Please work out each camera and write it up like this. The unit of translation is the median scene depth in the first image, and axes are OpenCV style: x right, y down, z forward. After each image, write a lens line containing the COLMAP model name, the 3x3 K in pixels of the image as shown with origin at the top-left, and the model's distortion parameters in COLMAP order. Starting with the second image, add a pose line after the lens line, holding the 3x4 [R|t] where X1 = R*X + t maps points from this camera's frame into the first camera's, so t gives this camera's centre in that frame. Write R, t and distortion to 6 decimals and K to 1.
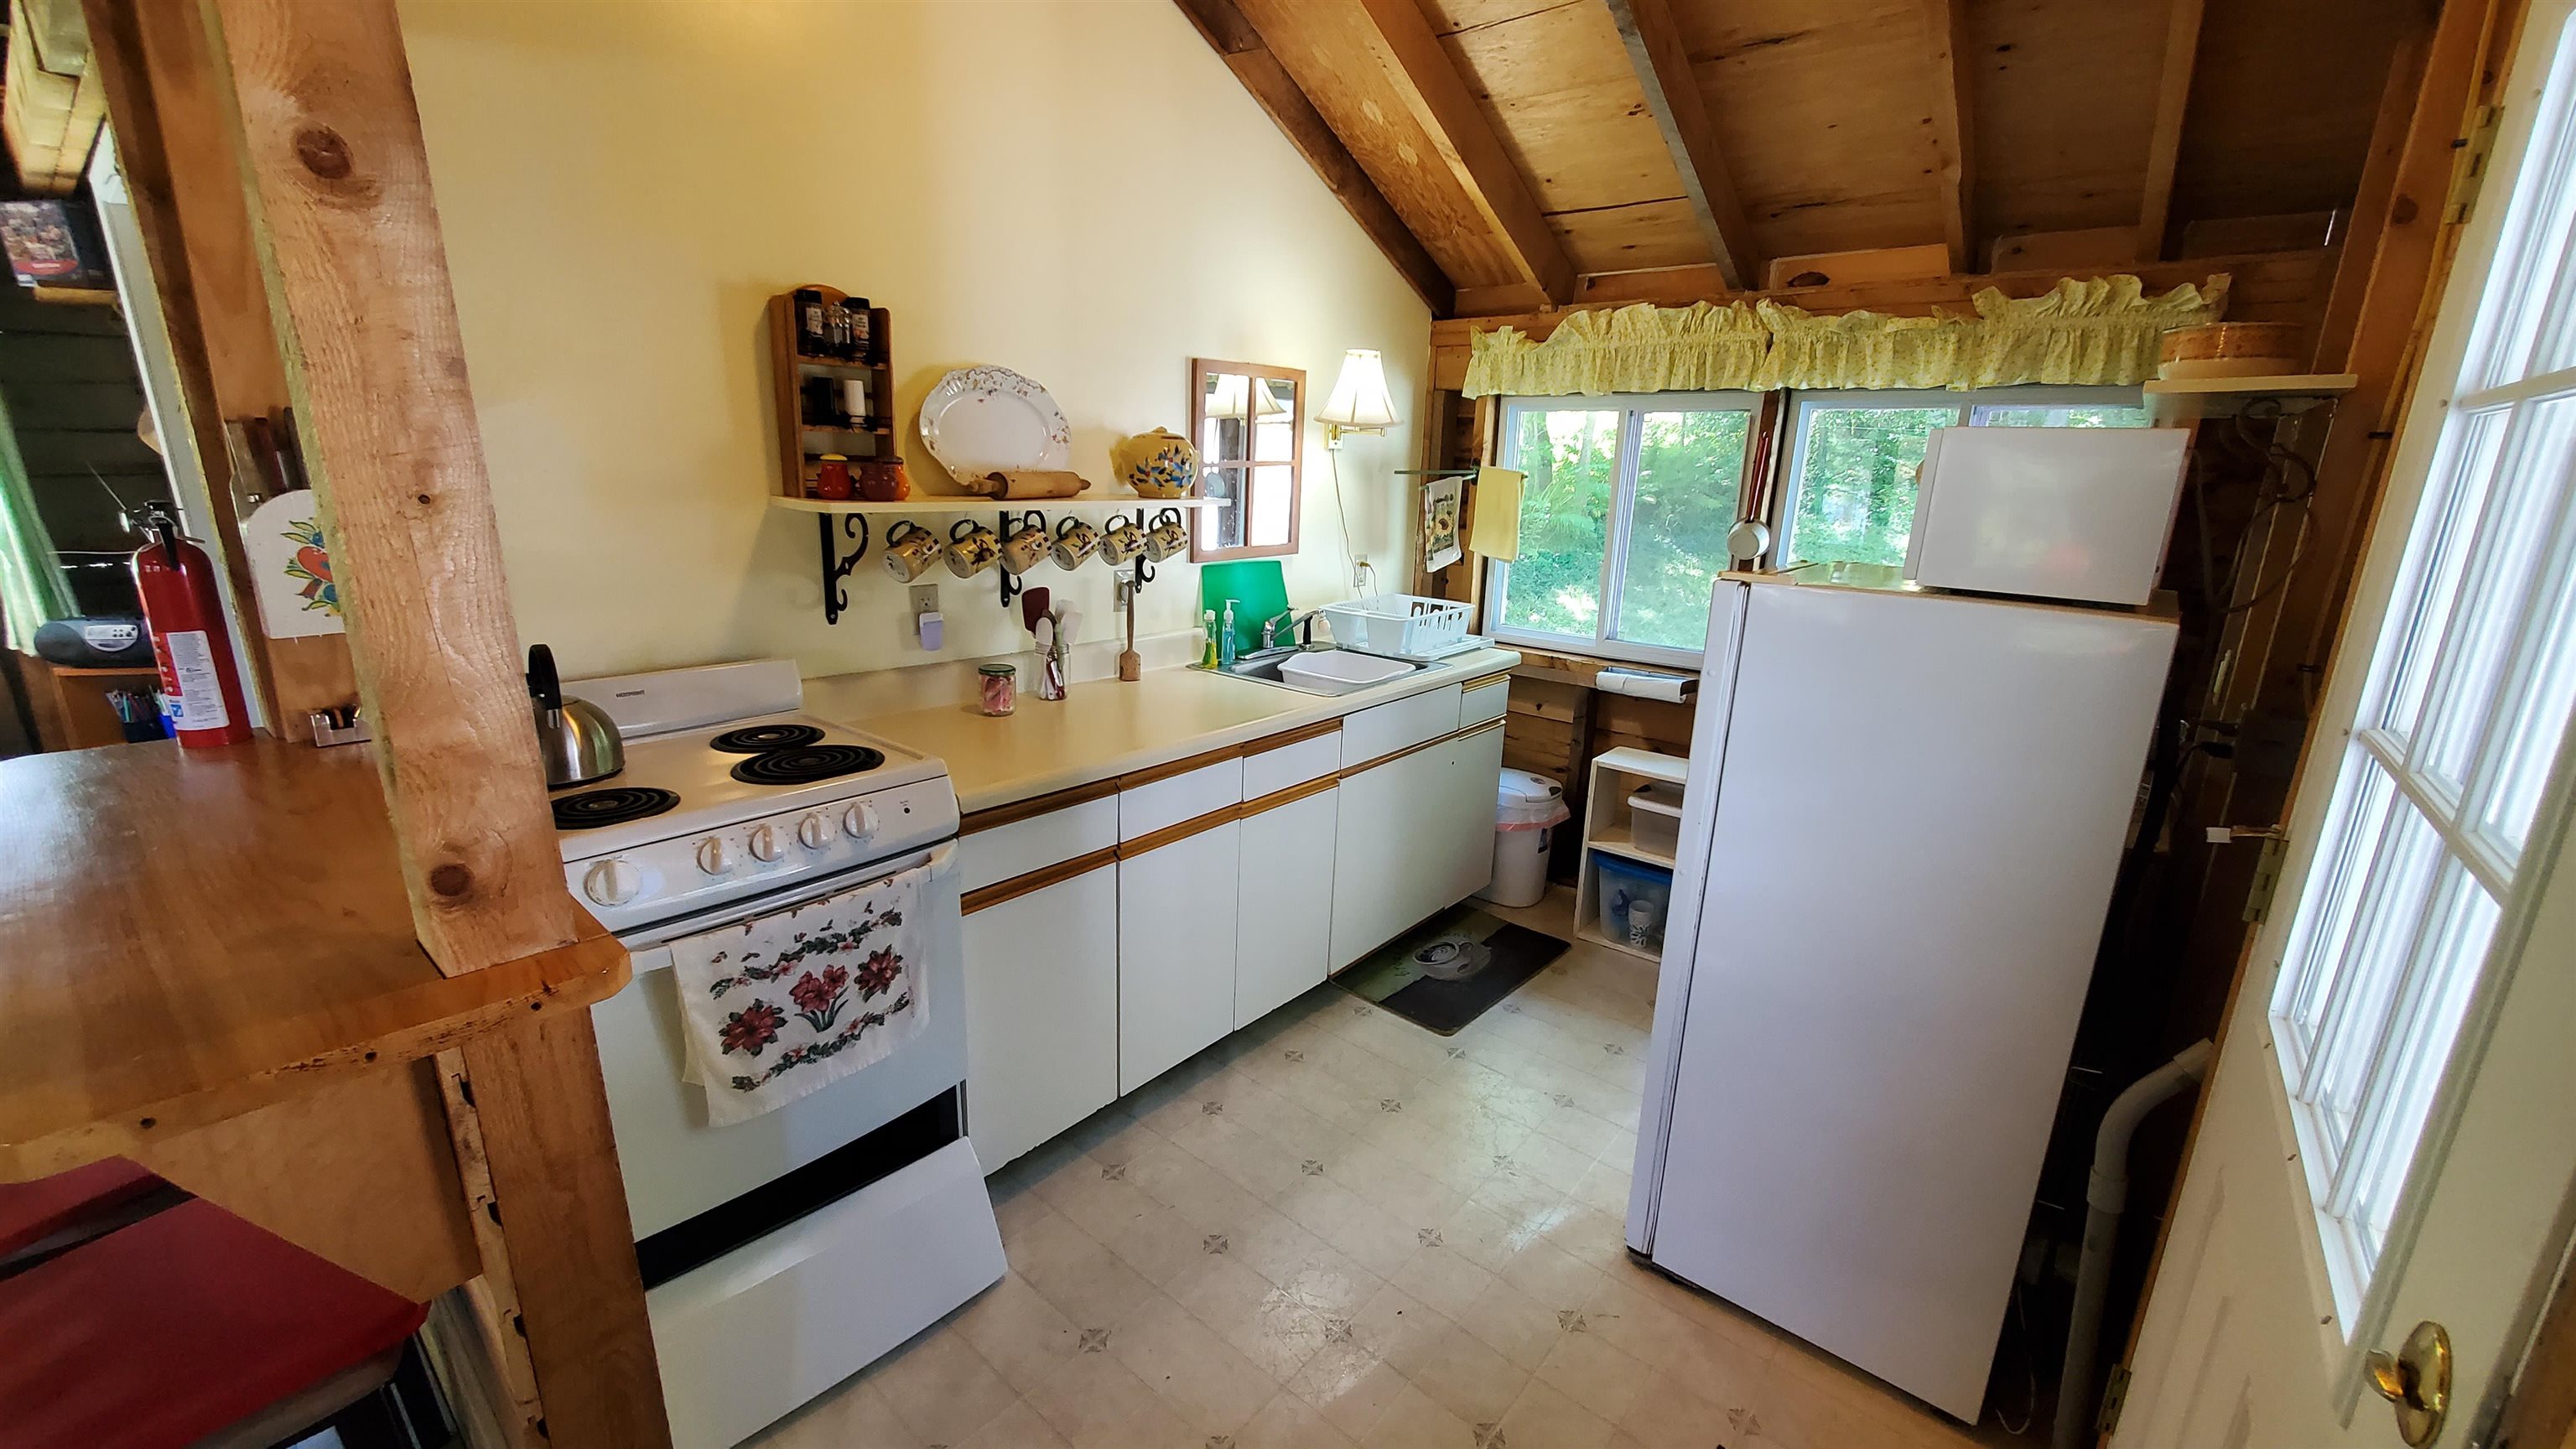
lens RADIAL K [[1021.2, 0, 1289.0], [0, 1021.2, 713.9], [0, 0, 1]] dist [0.001684, -0.000284]
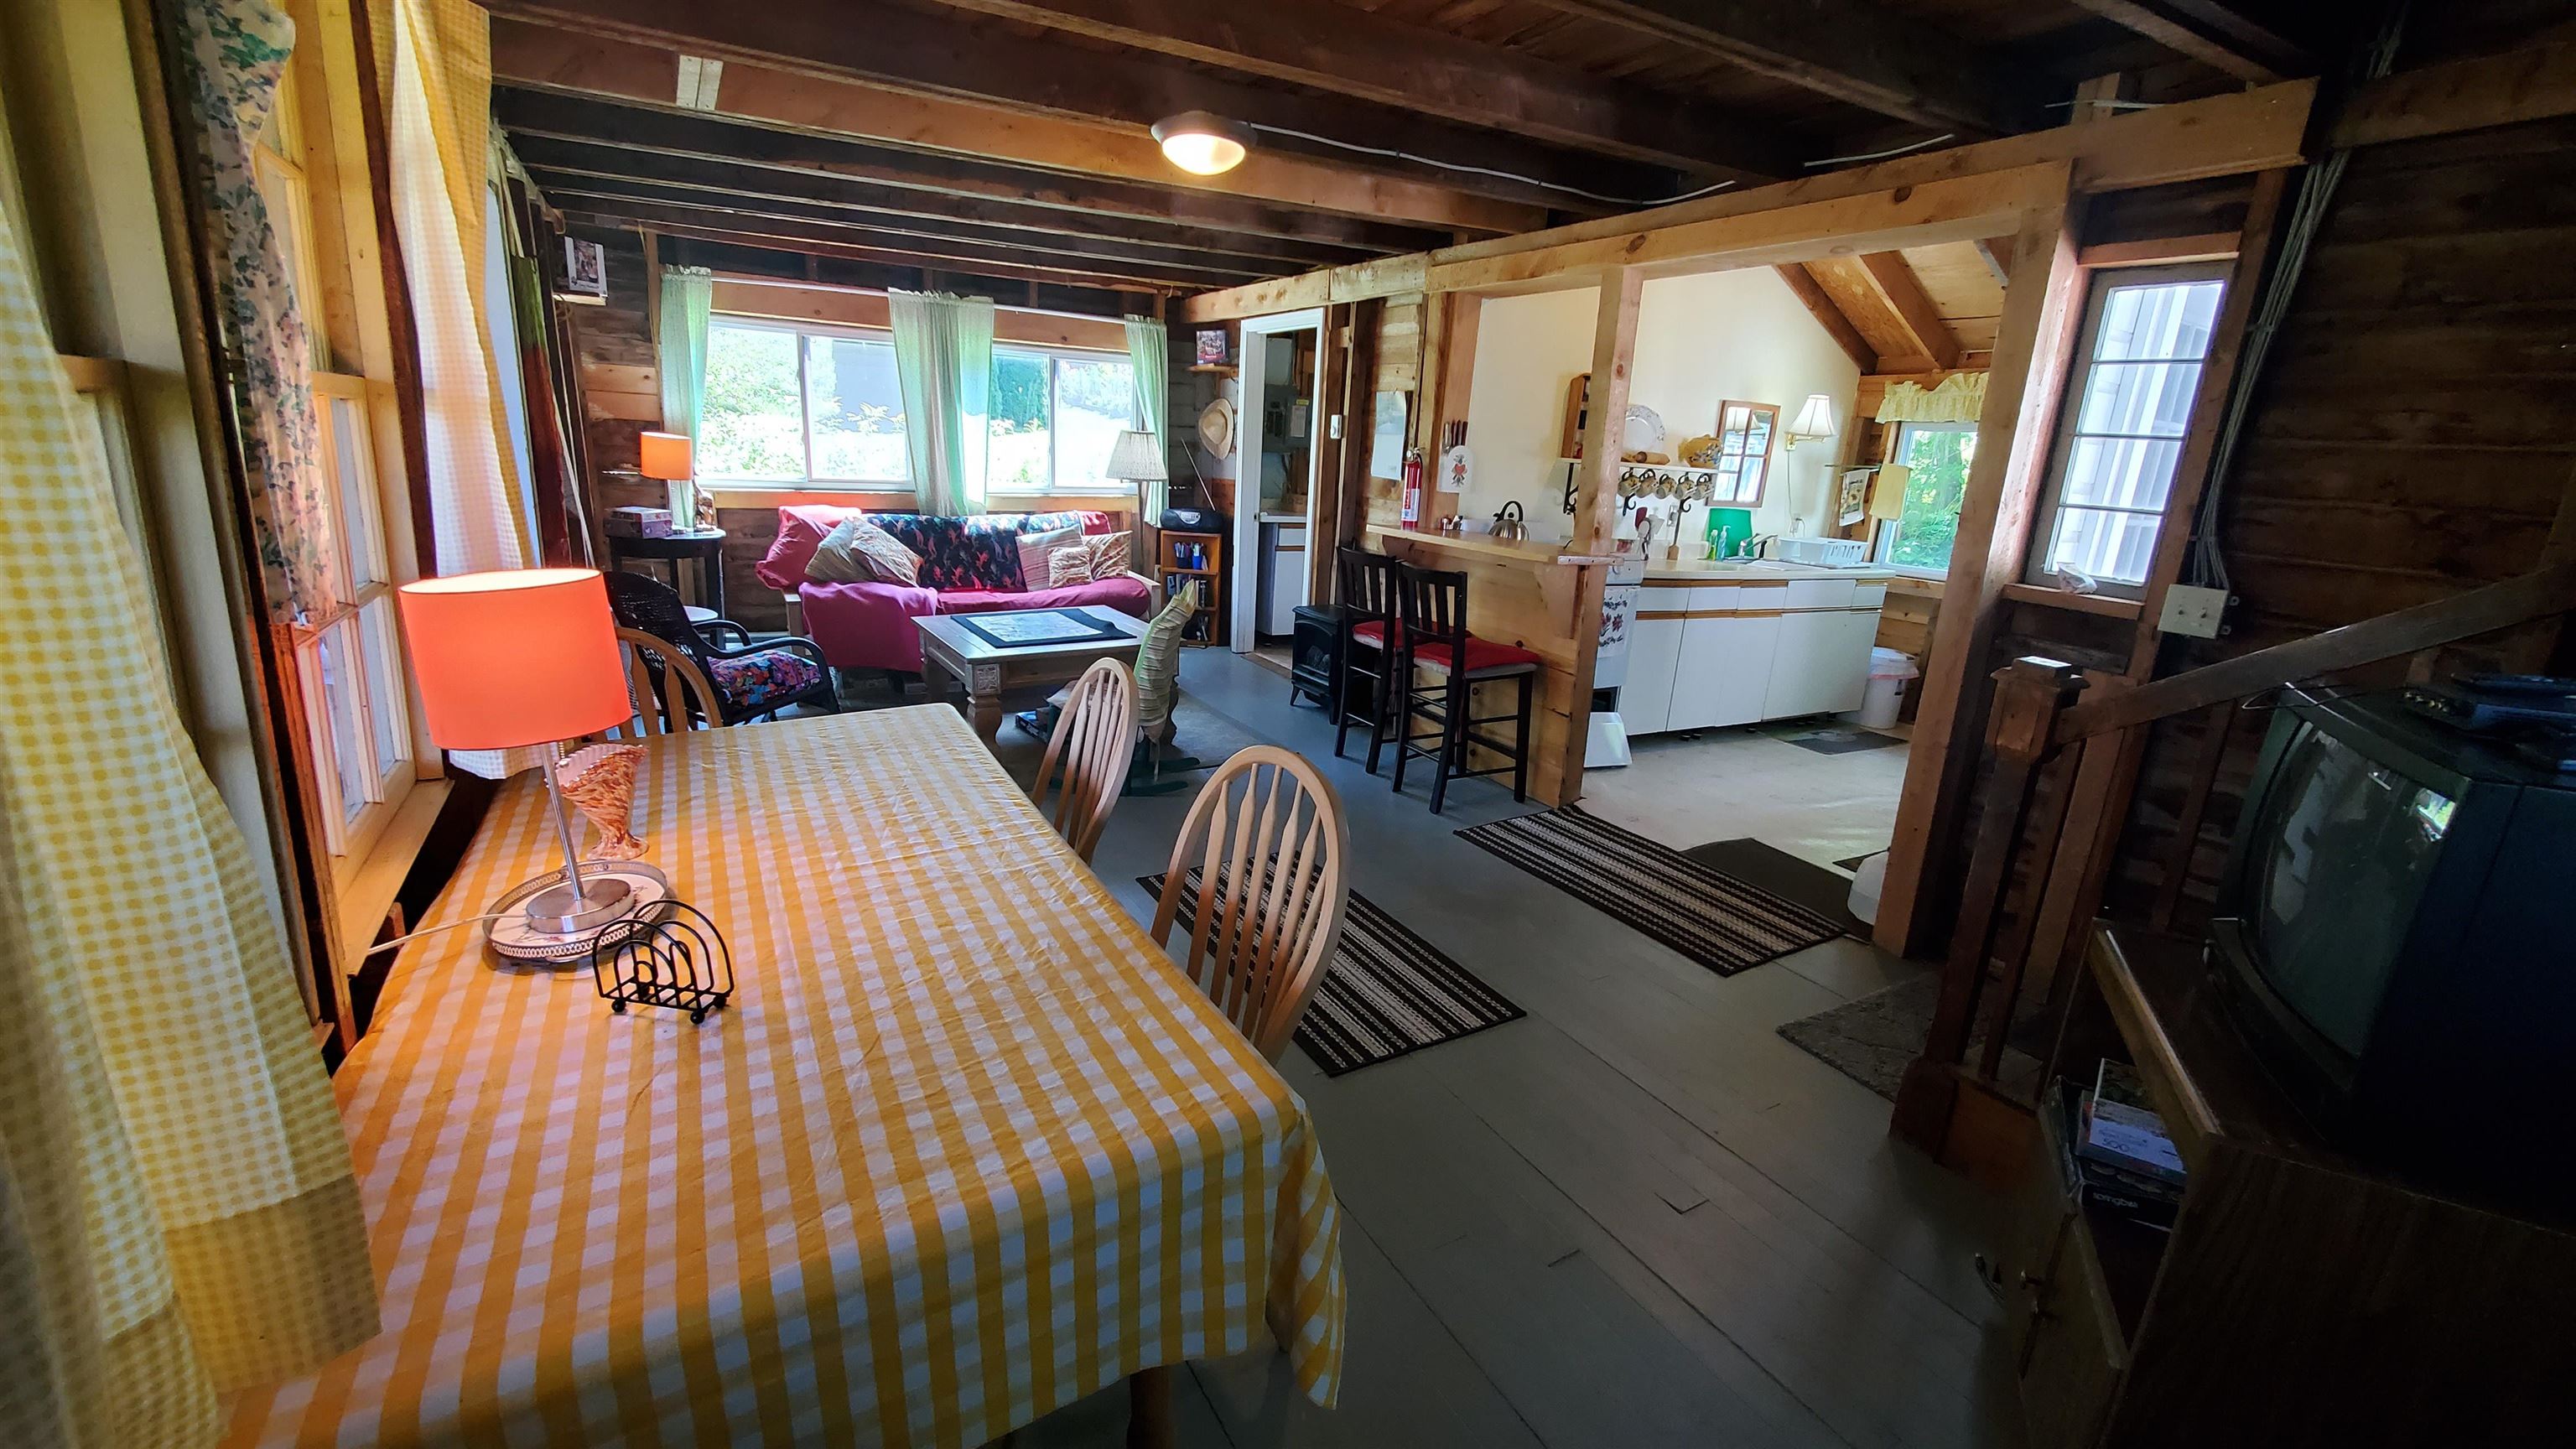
lens RADIAL K [[1021.2, 0, 1289.0], [0, 1021.2, 713.9], [0, 0, 1]] dist [0.001684, -0.000284]
pose [[0.941313, 0.109674, -0.319220, -0.171188], [-0.114043, 0.993463, 0.005036, 0.308953], [0.317686, 0.031664, 0.947667, -1.017306]]
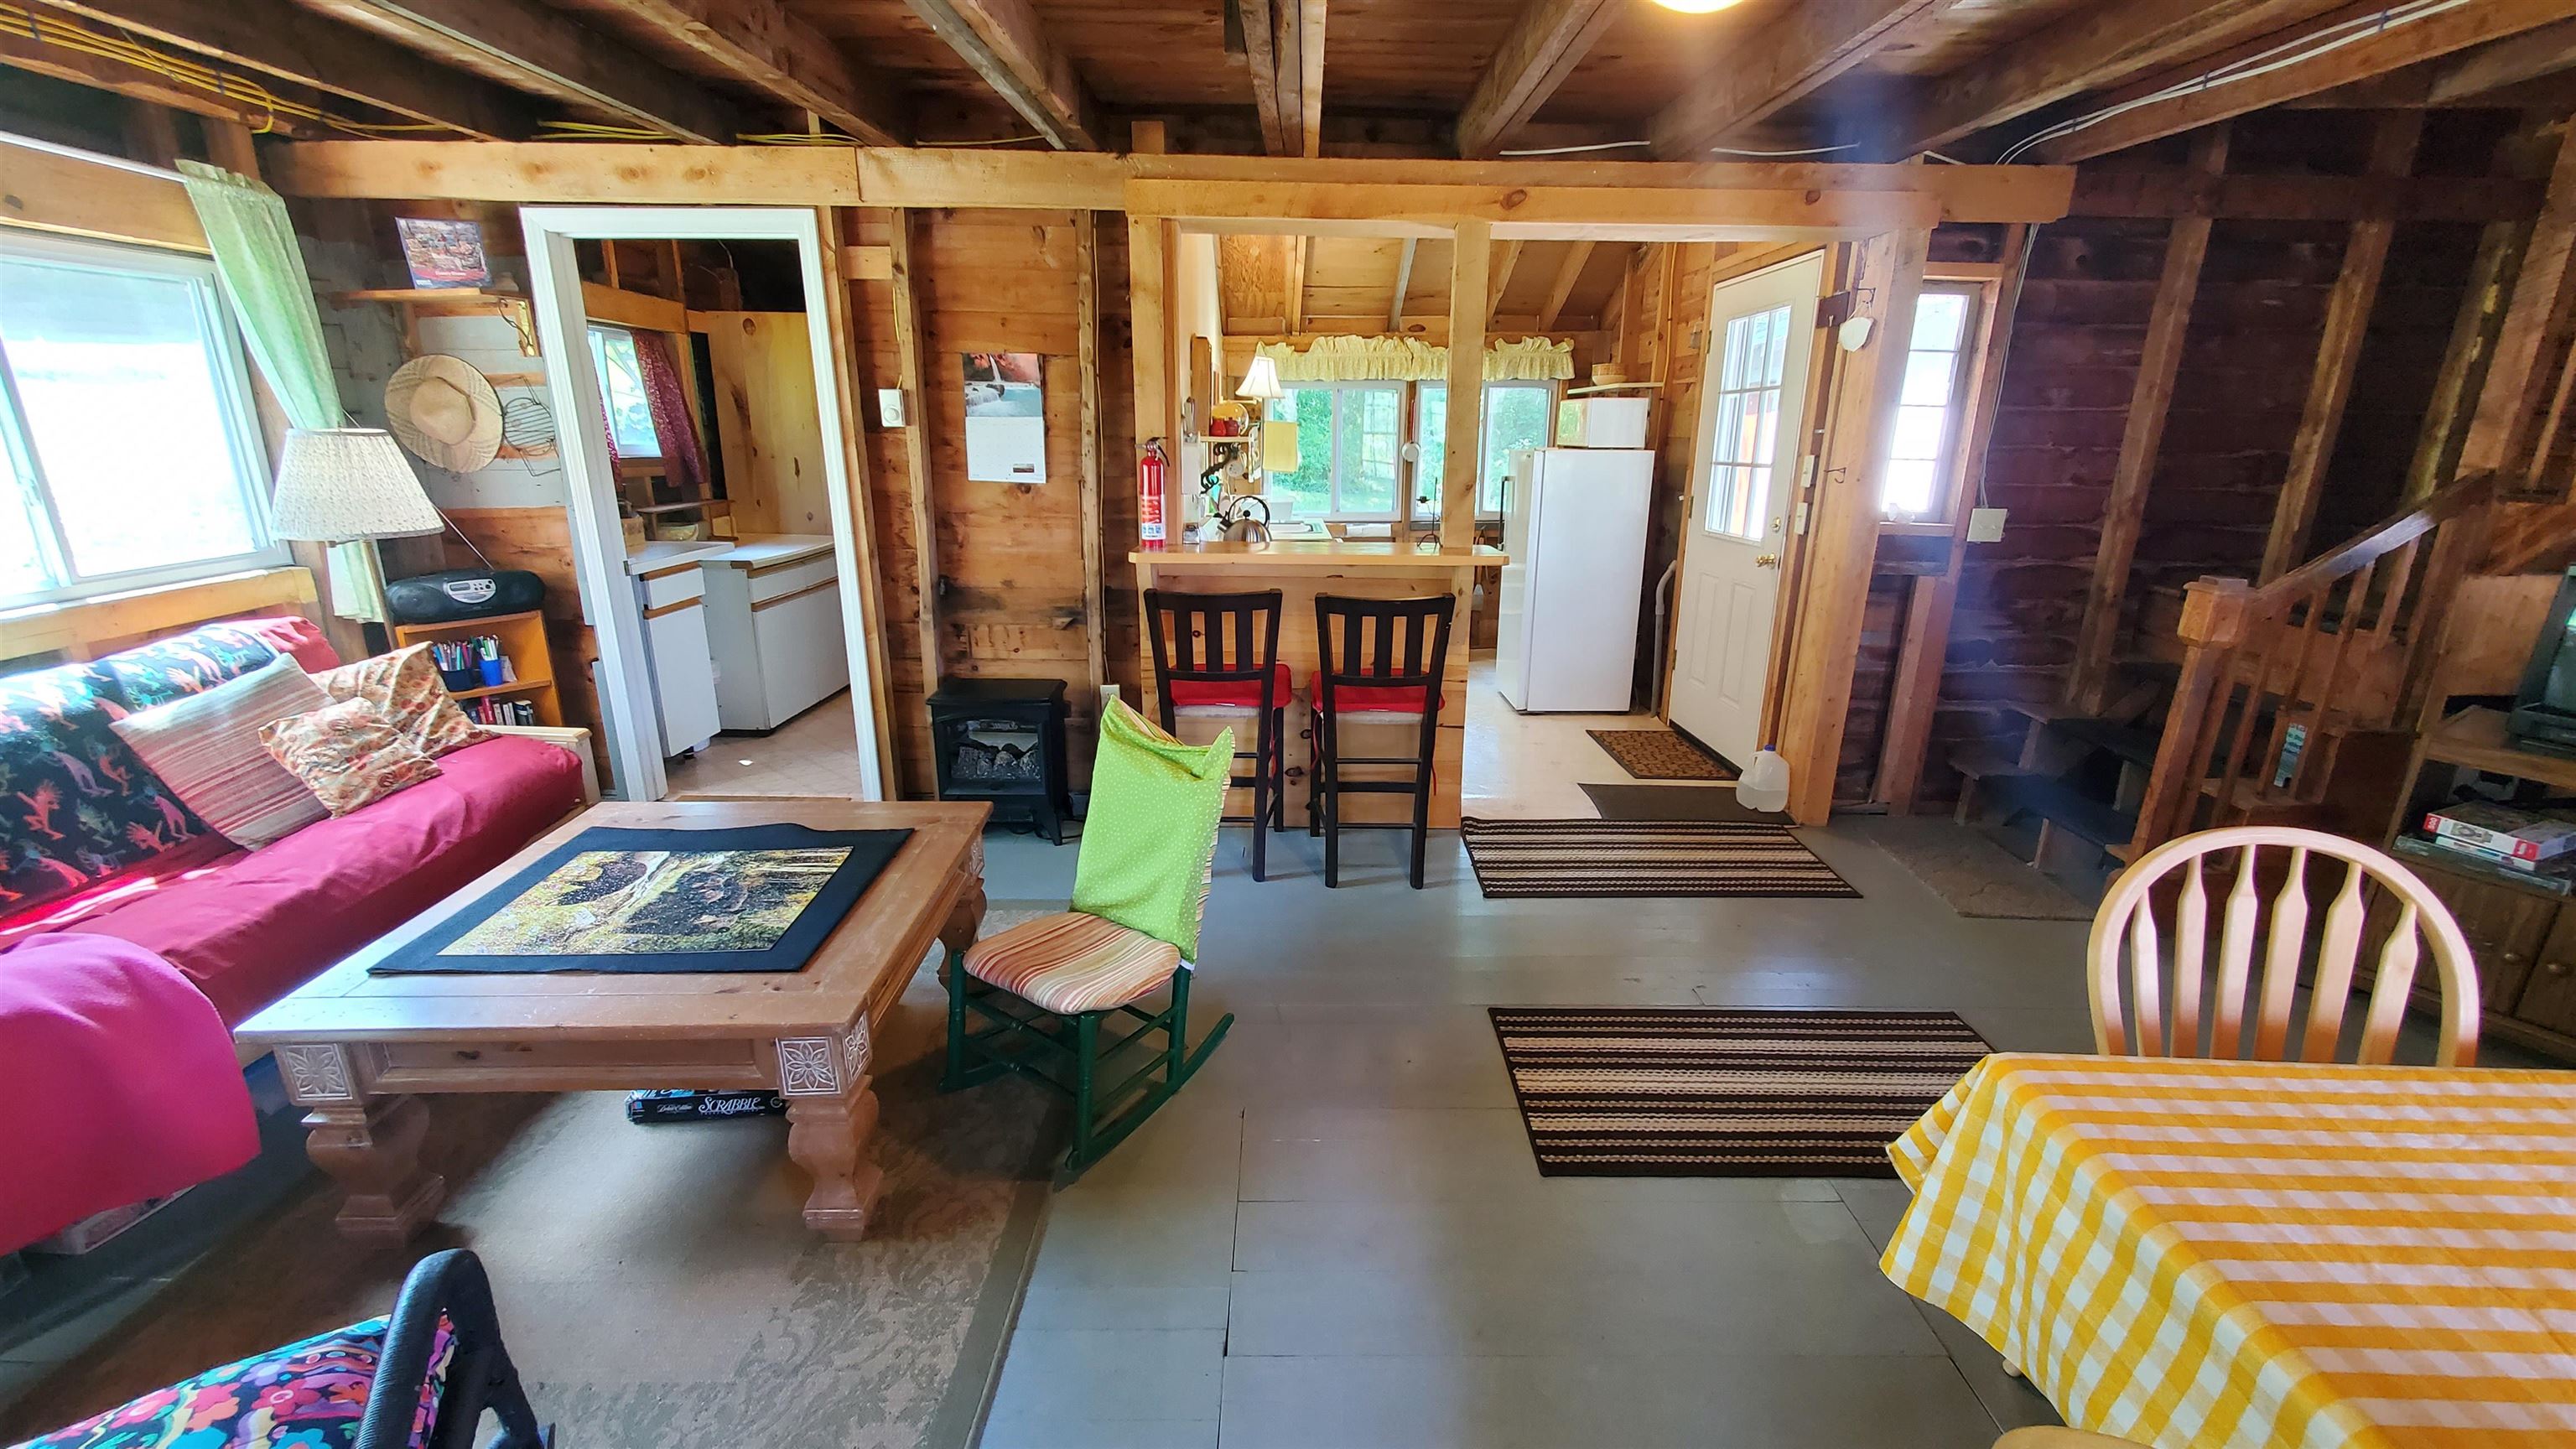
lens RADIAL K [[1021.2, 0, 1289.0], [0, 1021.2, 713.9], [0, 0, 1]] dist [0.001684, -0.000284]
pose [[0.767091, -0.196825, 0.610600, -1.133264], [0.177809, 0.979715, 0.092429, 0.116808], [-0.616406, 0.037669, 0.786527, -0.467621]]
